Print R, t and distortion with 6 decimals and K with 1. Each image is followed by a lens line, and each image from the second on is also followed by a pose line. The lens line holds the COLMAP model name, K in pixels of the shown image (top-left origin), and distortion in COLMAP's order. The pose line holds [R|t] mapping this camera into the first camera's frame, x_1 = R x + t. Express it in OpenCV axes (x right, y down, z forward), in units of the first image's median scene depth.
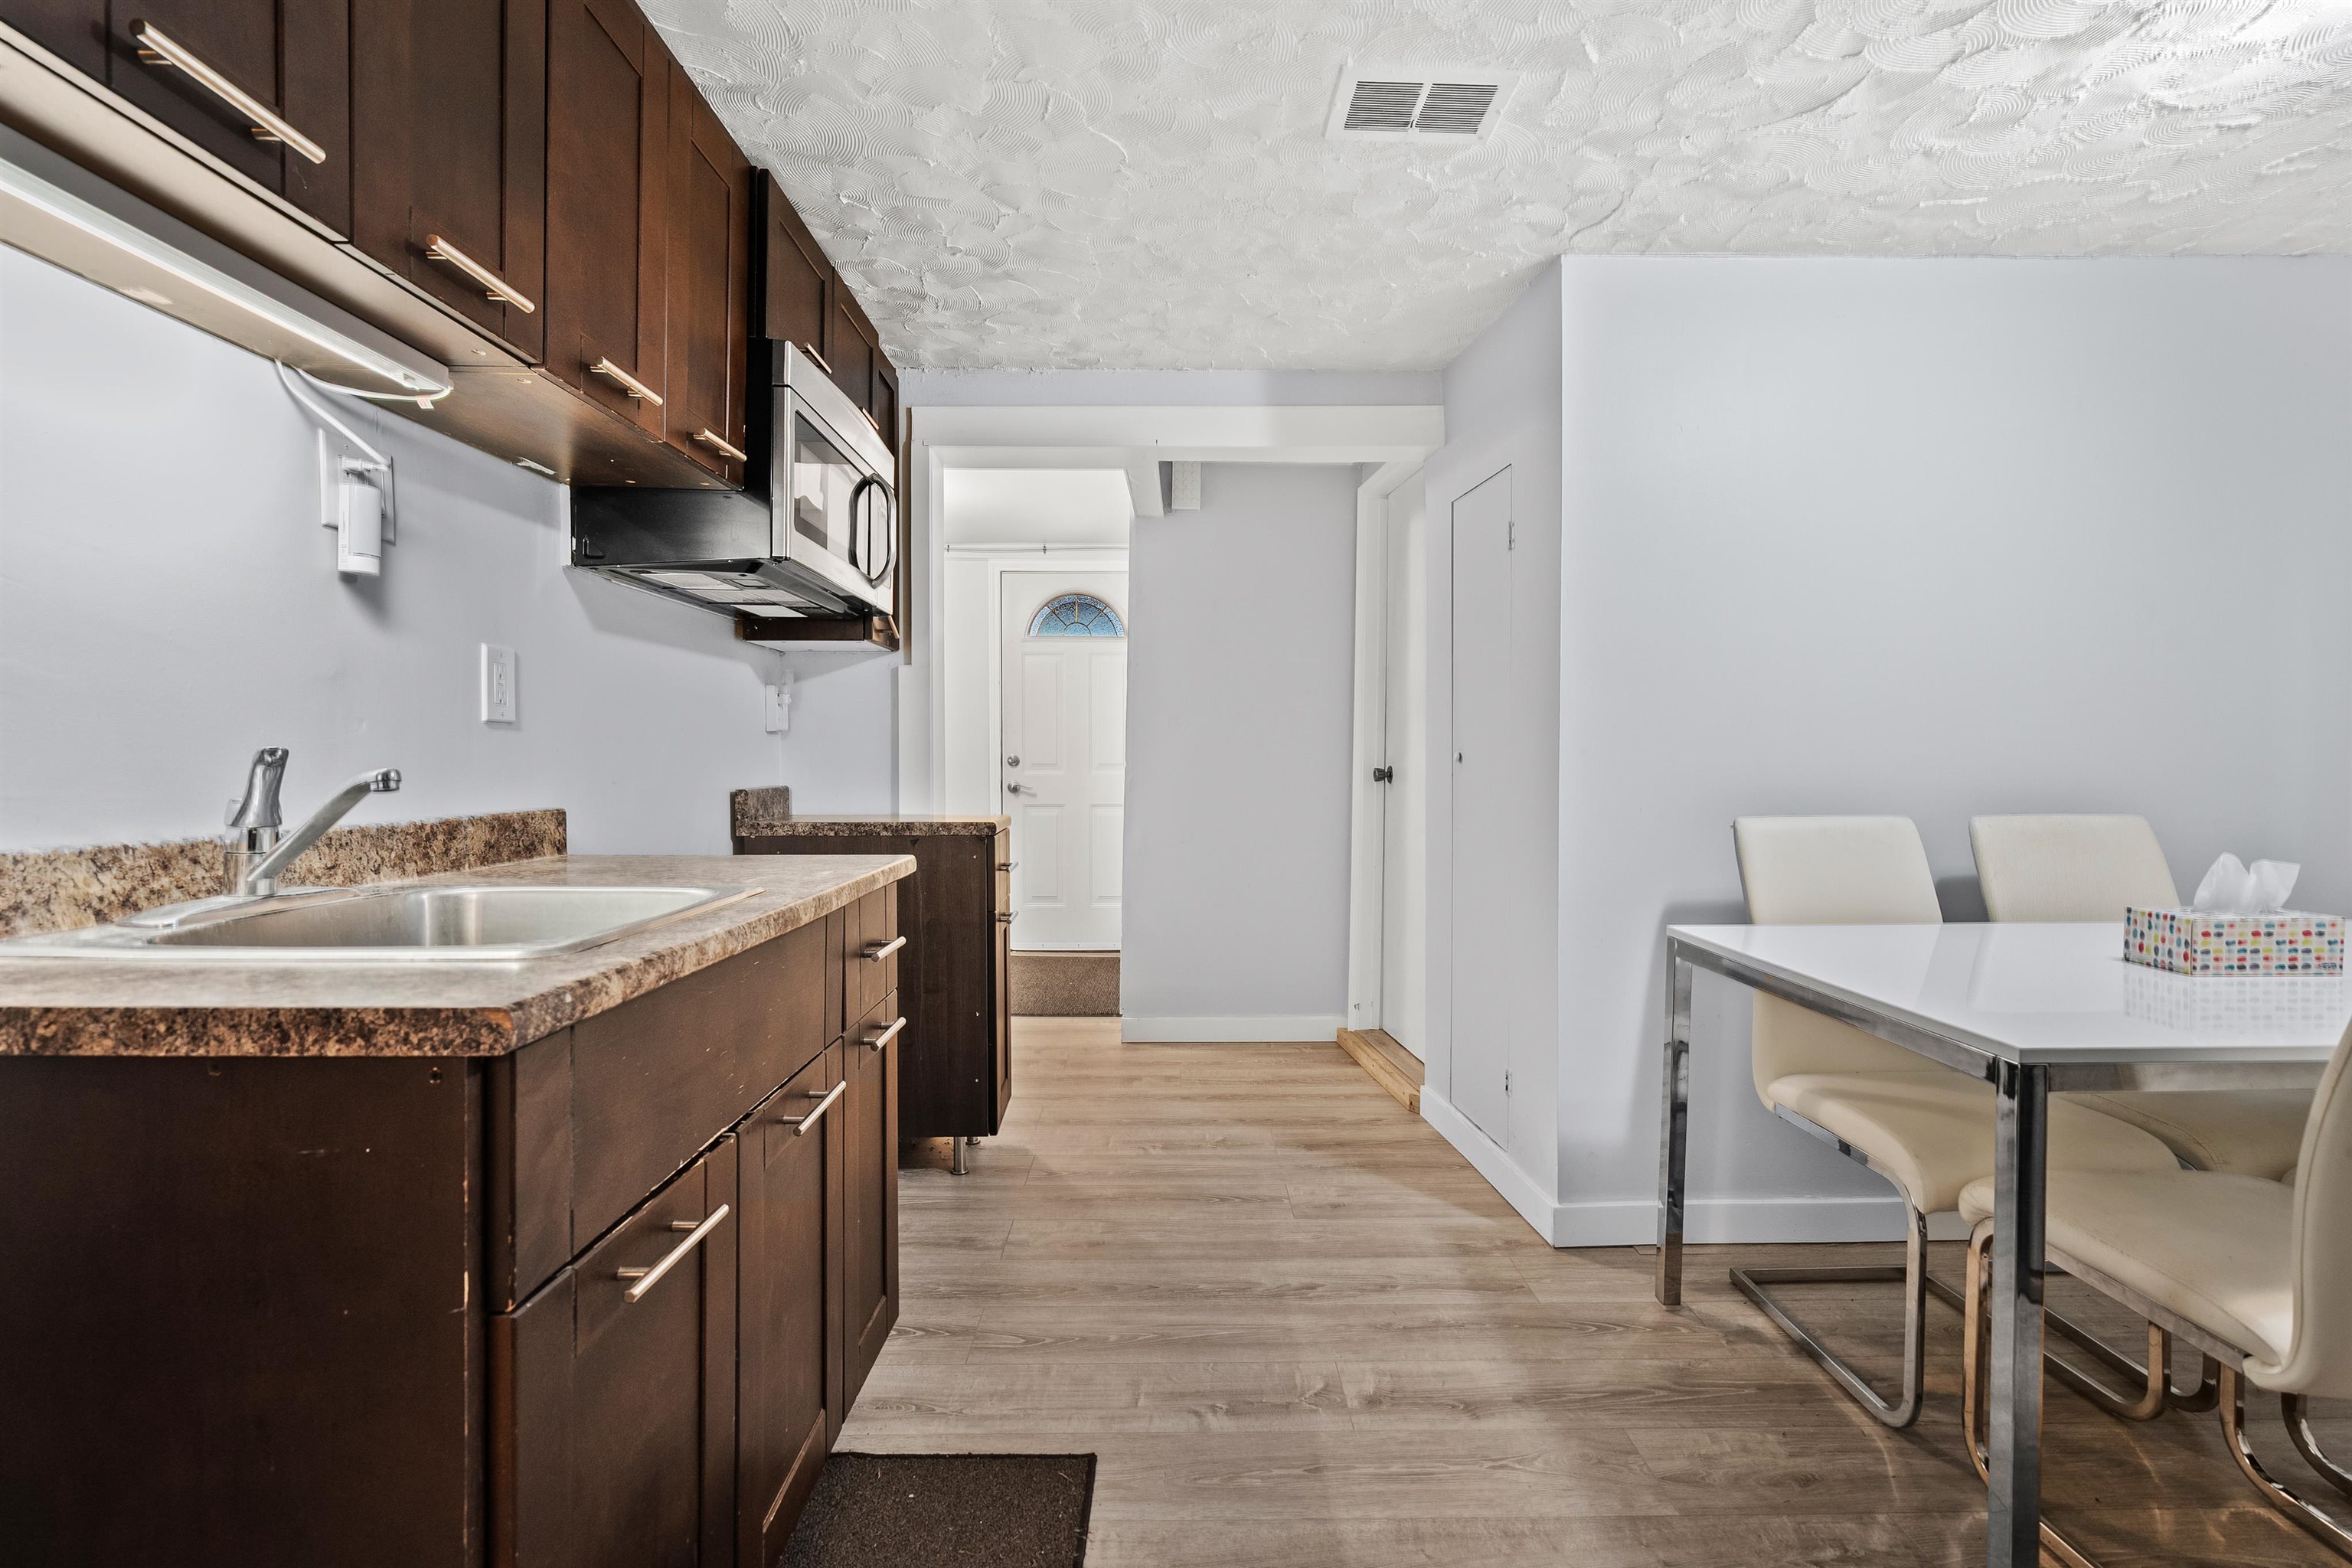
lens RADIAL K [[1057.9, 0, 1180.1], [0, 1057.9, 775.8], [0, 0, 1]] dist [-0.006487, 0.002994]
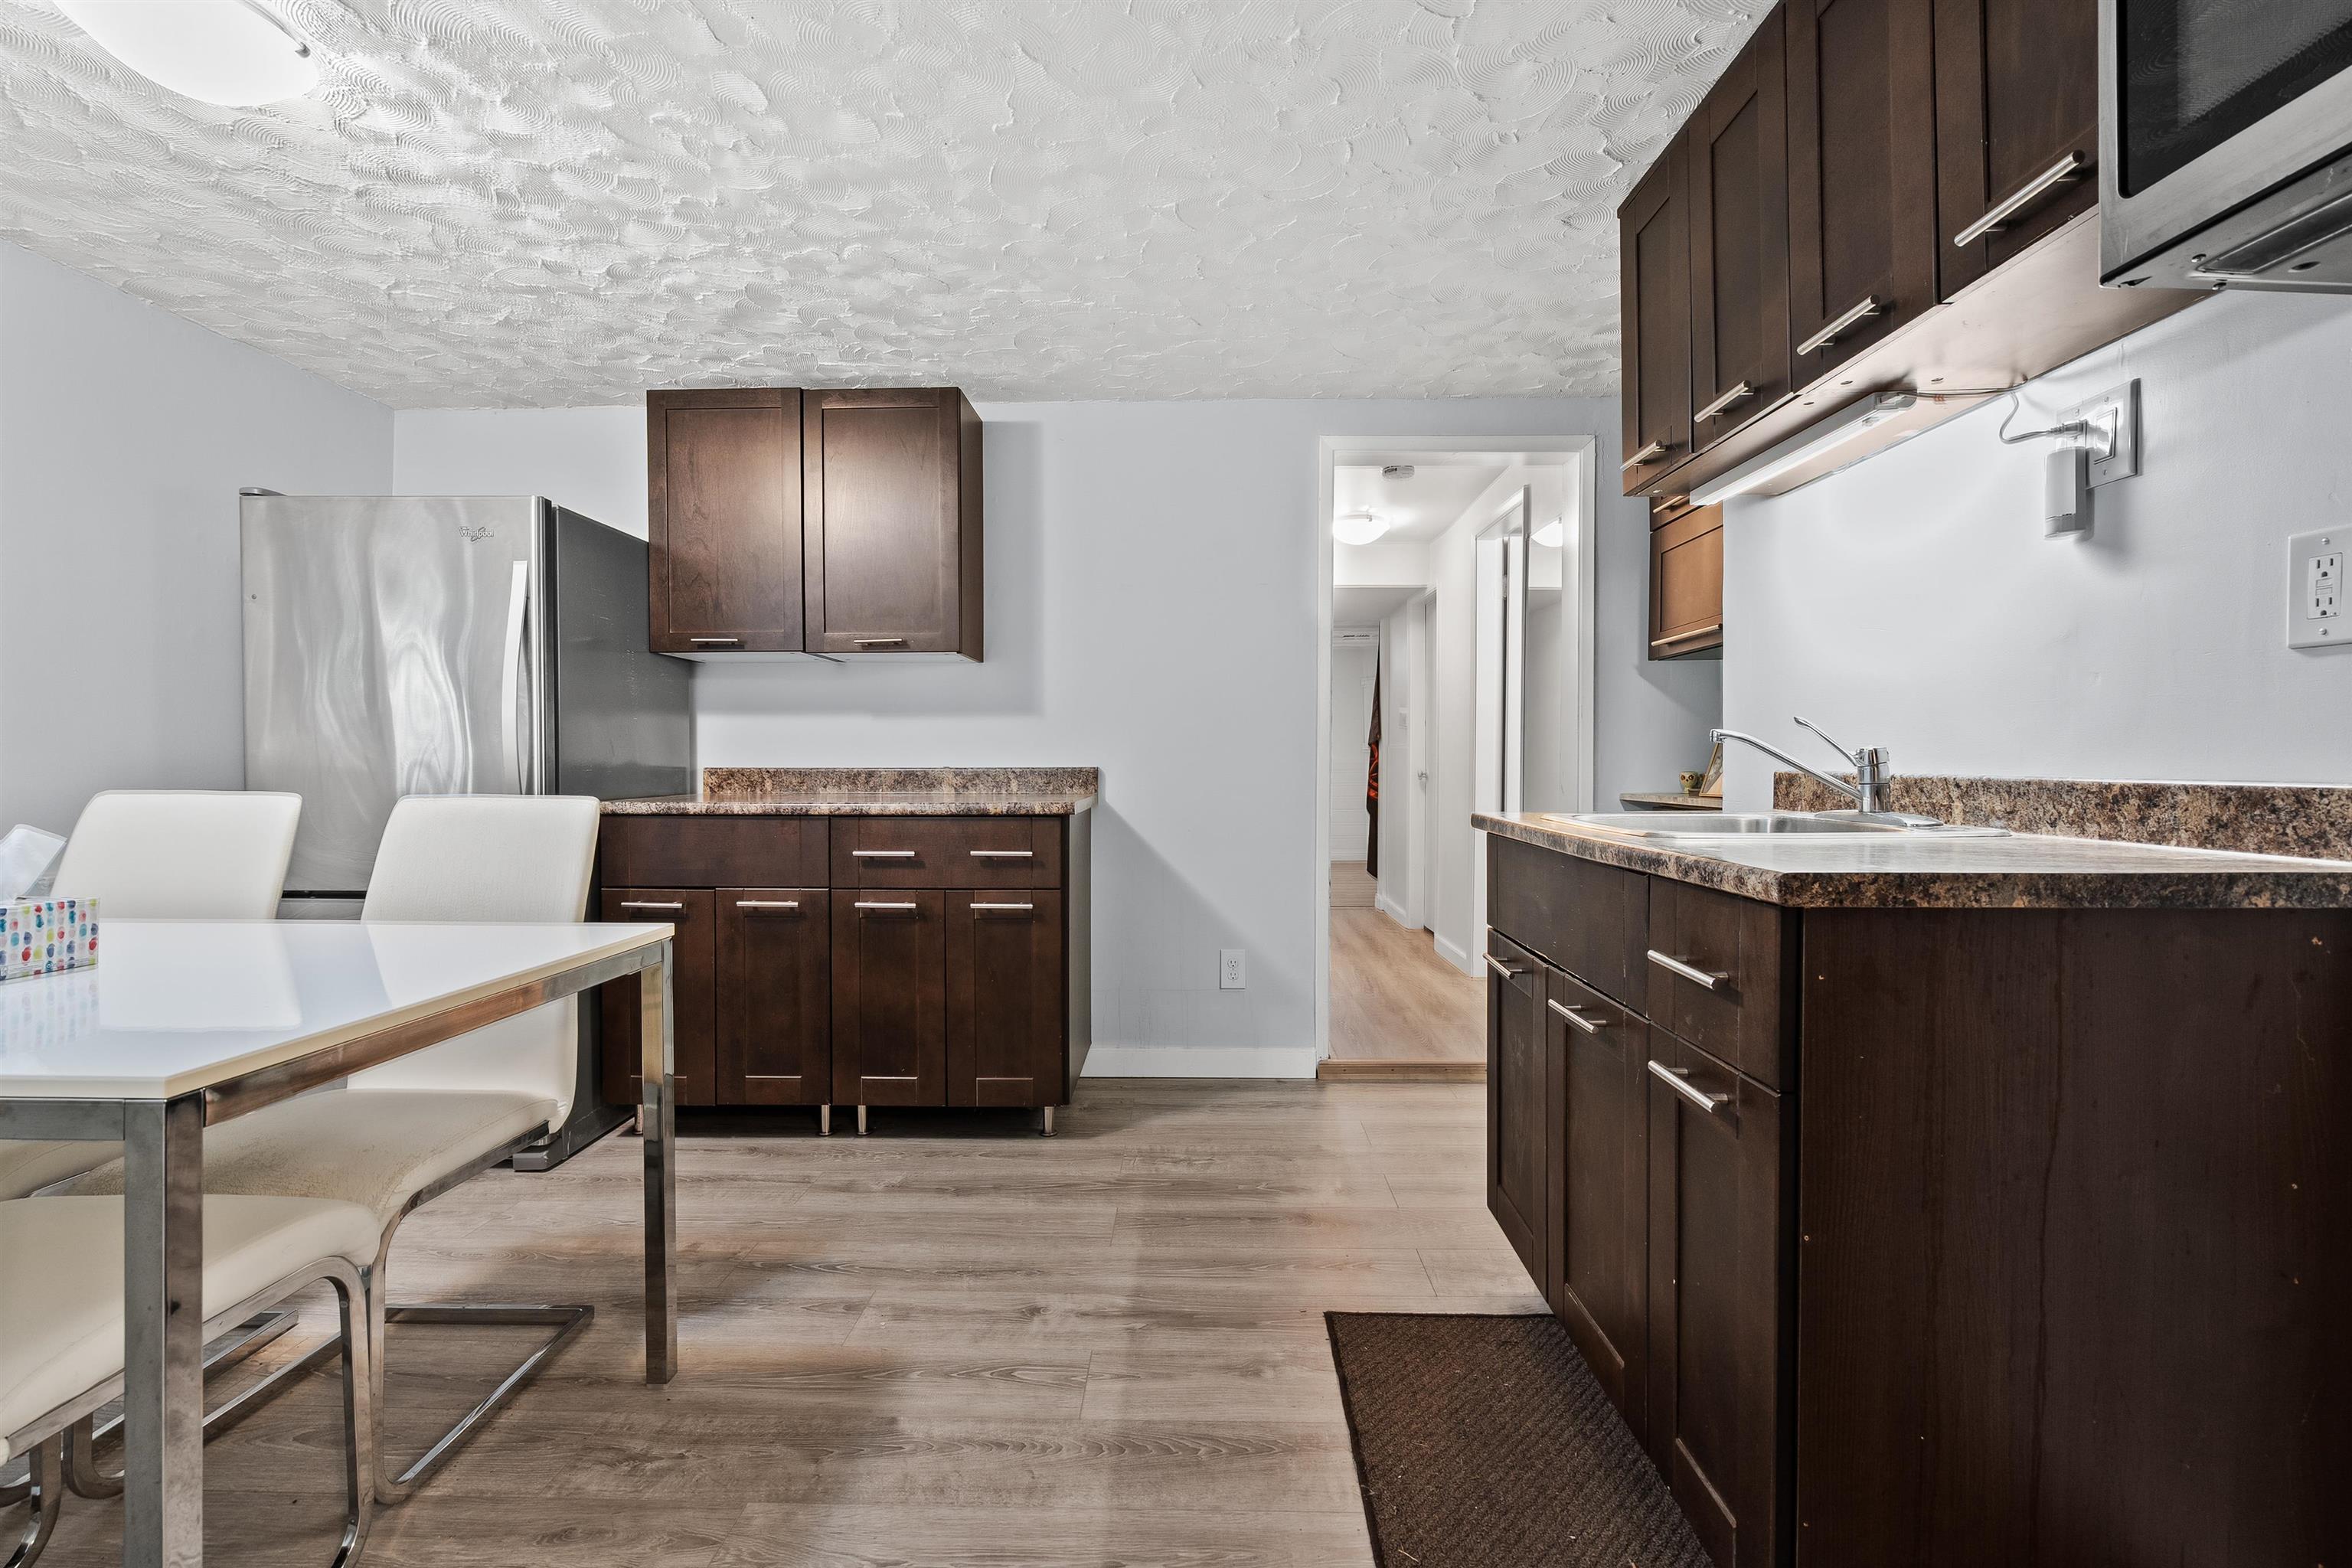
lens RADIAL K [[1057.9, 0, 1182.1], [0, 1057.9, 772.0], [0, 0, 1]] dist [-0.006487, 0.002994]
pose [[-0.999517, 0.000303, 0.031080, 0.047498], [0.001134, 0.999642, 0.026729, 0.010396], [-0.031061, 0.026752, -0.999159, 1.872405]]
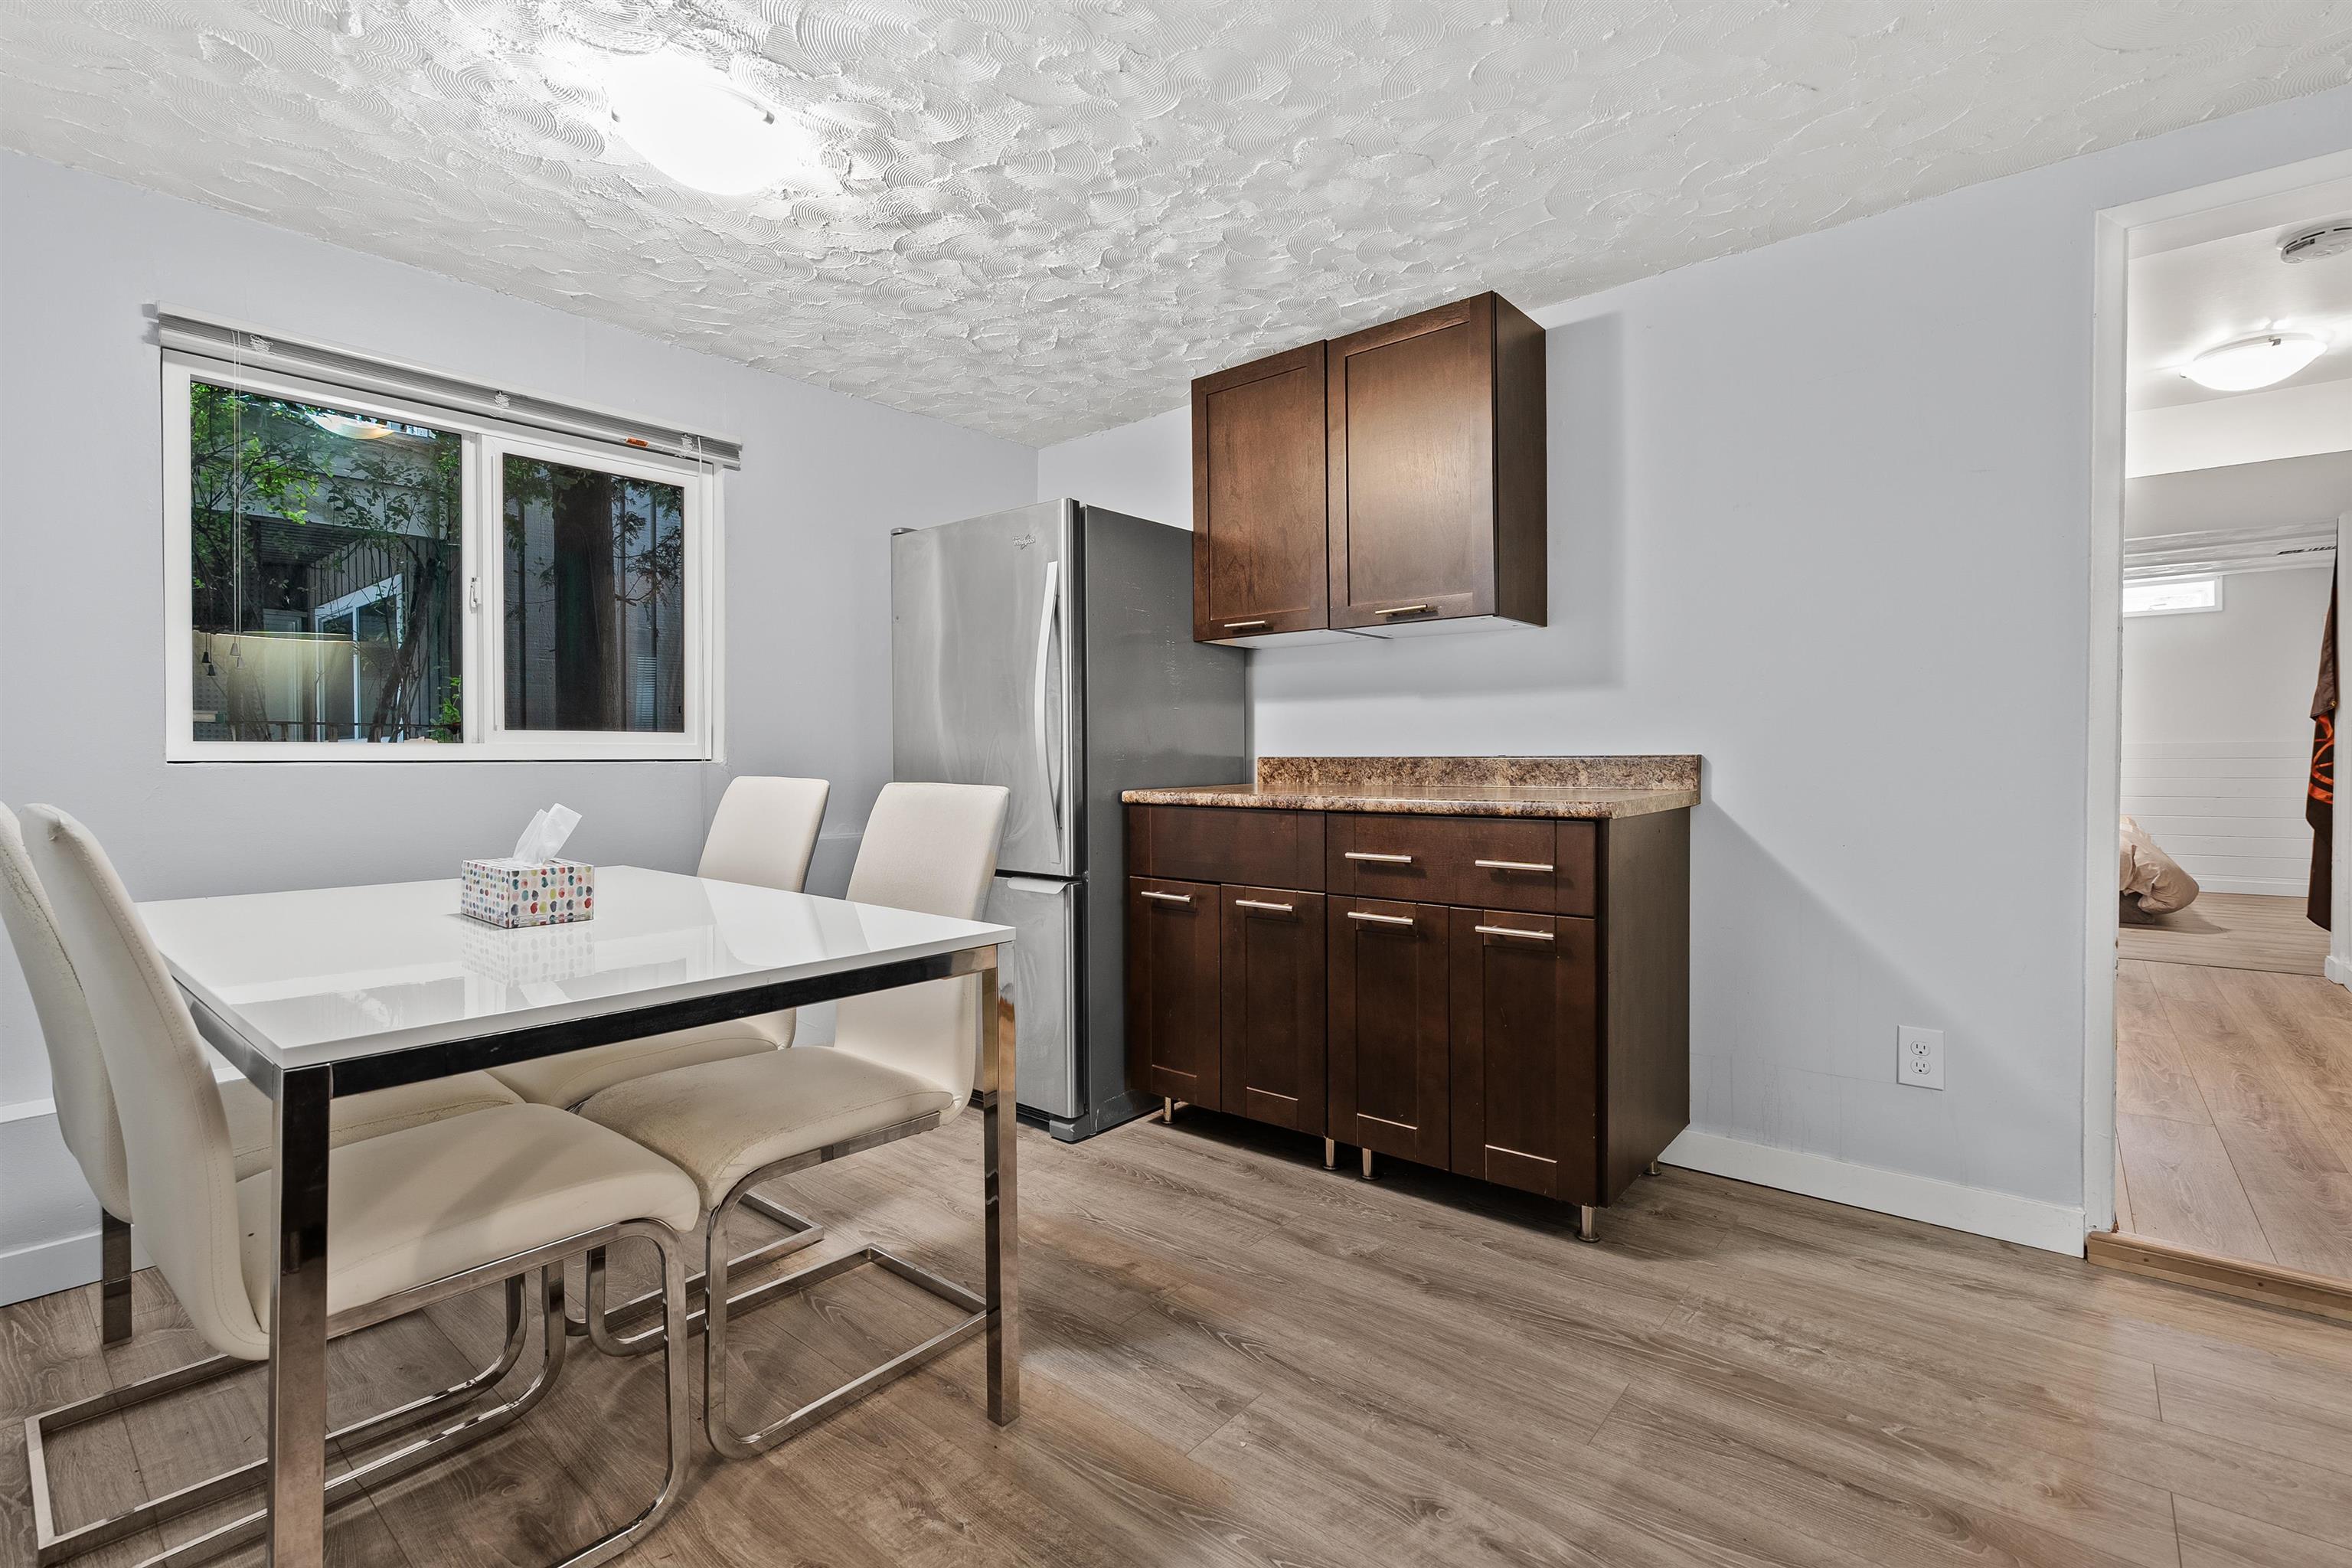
lens RADIAL K [[1057.9, 0, 1177.1], [0, 1057.9, 764.2], [0, 0, 1]] dist [-0.006487, 0.002994]
pose [[-0.755722, -0.000743, 0.654893, -0.170347], [0.018430, 0.999579, 0.022401, 0.022804], [-0.654634, 0.028998, -0.755390, 1.440958]]
